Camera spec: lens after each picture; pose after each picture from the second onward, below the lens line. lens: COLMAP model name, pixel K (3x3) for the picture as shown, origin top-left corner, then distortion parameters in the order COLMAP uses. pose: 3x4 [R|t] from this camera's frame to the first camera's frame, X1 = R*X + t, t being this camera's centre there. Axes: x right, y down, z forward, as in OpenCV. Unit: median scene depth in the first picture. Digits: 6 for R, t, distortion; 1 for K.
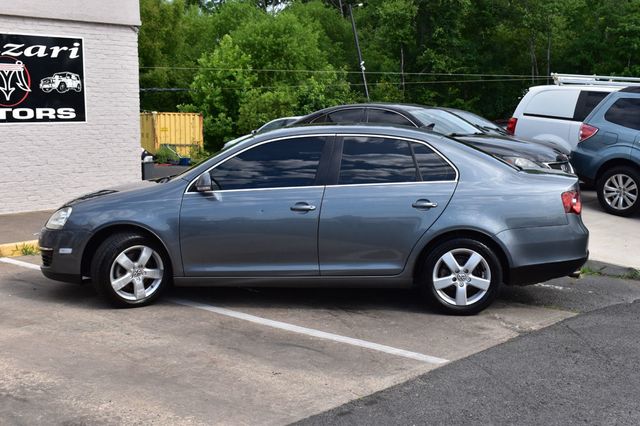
lens RADIAL K [[897.6, 0, 320.0], [0, 897.6, 213.0], [0, 0, 1]] dist [-0.044969, 0.048974]
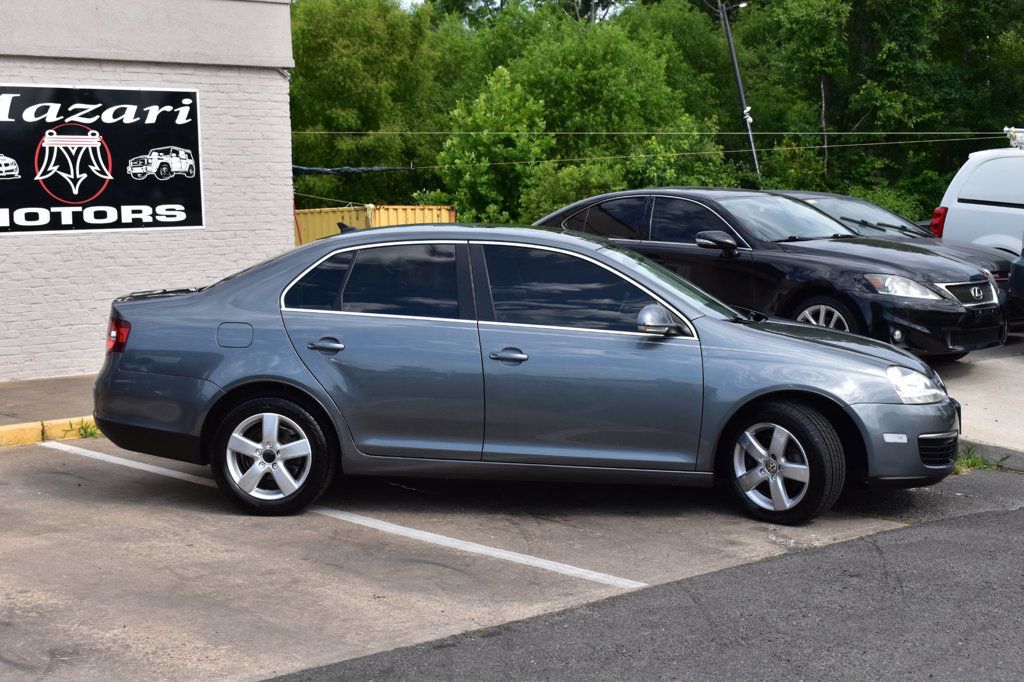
lens RADIAL K [[1665.6, 0, 512.0], [0, 1665.6, 341.0], [0, 0, 1]] dist [-0.020065, 0.077551]
pose [[0.992045, -0.007248, -0.125672, 0.092455], [0.003871, 0.999625, -0.027099, 0.008676], [0.125821, 0.026397, 0.991702, -0.105808]]
